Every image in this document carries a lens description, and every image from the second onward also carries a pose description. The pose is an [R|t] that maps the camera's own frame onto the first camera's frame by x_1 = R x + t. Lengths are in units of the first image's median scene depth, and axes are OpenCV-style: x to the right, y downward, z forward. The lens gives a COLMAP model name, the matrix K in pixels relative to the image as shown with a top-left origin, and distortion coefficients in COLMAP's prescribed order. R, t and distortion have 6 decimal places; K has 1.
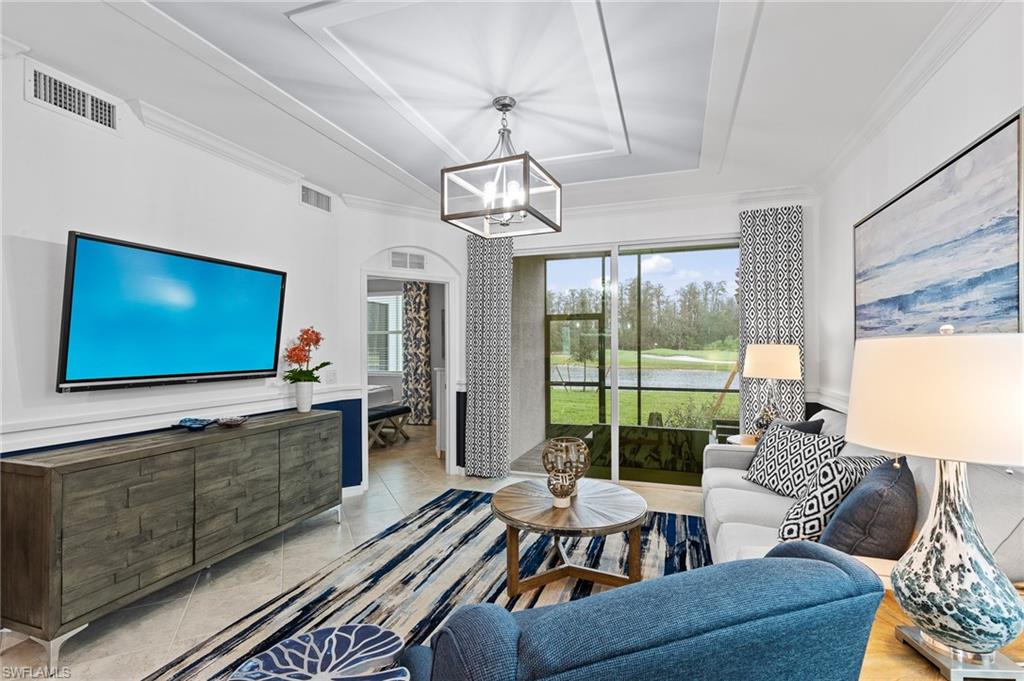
lens RADIAL K [[462.8, 0, 517.5], [0, 462.8, 346.6], [0, 0, 1]] dist [0.006526, -0.000639]
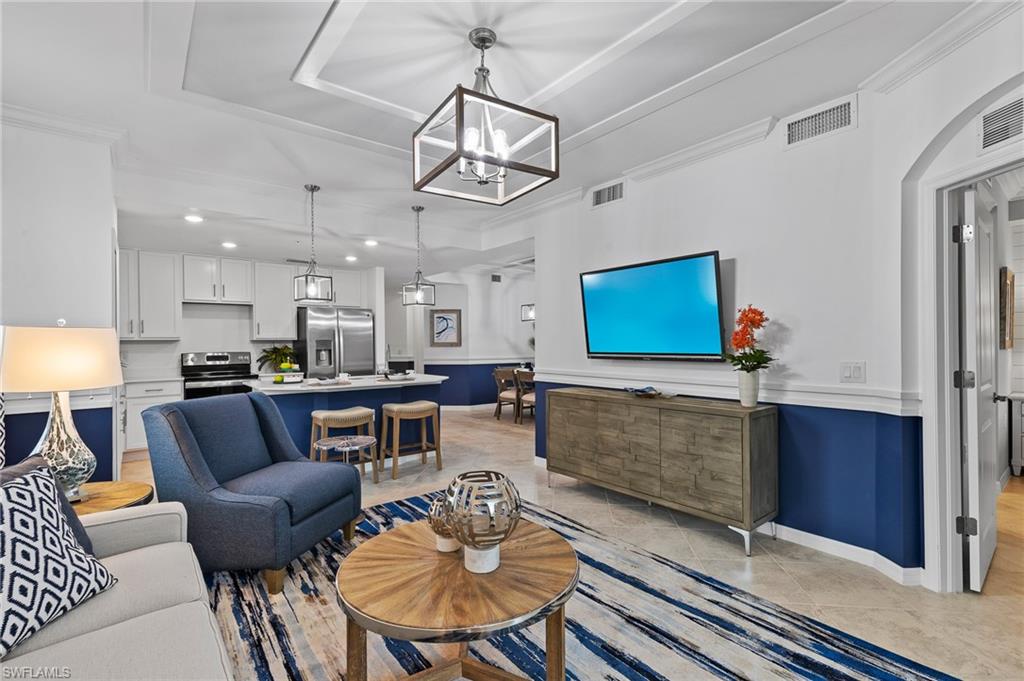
lens RADIAL K [[456.7, 0, 520.0], [0, 456.7, 343.7], [0, 0, 1]] dist [-0.000352, -0.000343]
pose [[-0.527510, 0.006970, -0.849520, 0.426802], [0.011570, 0.999933, 0.001020, 0.018752], [0.849470, -0.009291, -0.527555, 0.991418]]
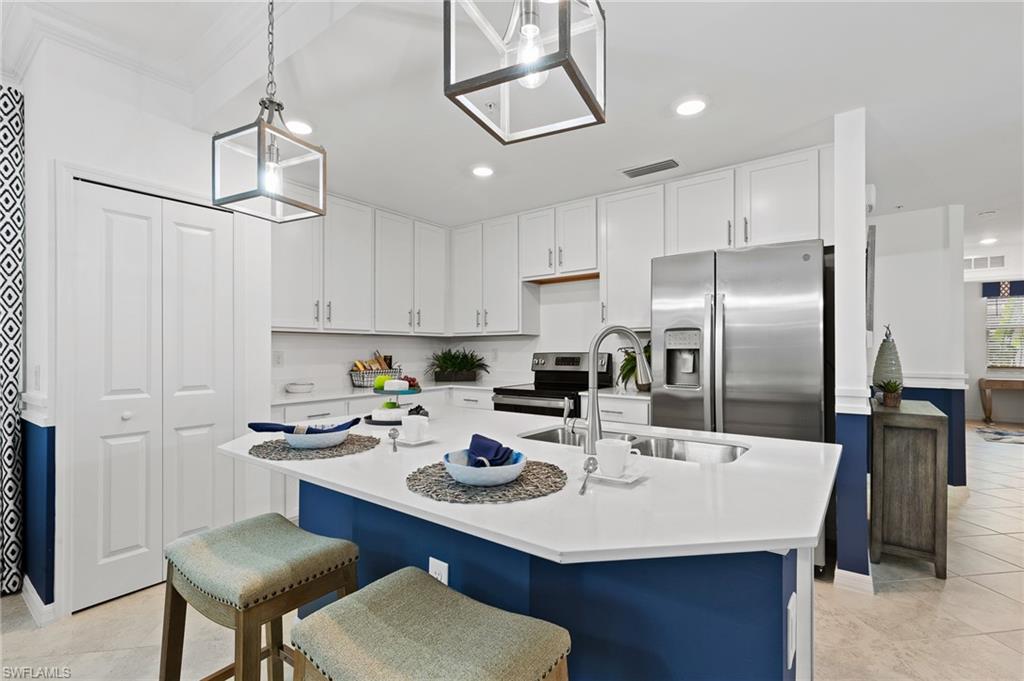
lens RADIAL K [[462.8, 0, 517.5], [0, 462.8, 346.6], [0, 0, 1]] dist [0.006526, -0.000639]
pose [[-0.950774, 0.005923, 0.309828, -0.542701], [0.002854, 0.999942, -0.010359, 0.034688], [-0.309872, -0.008964, -0.950736, 0.329301]]
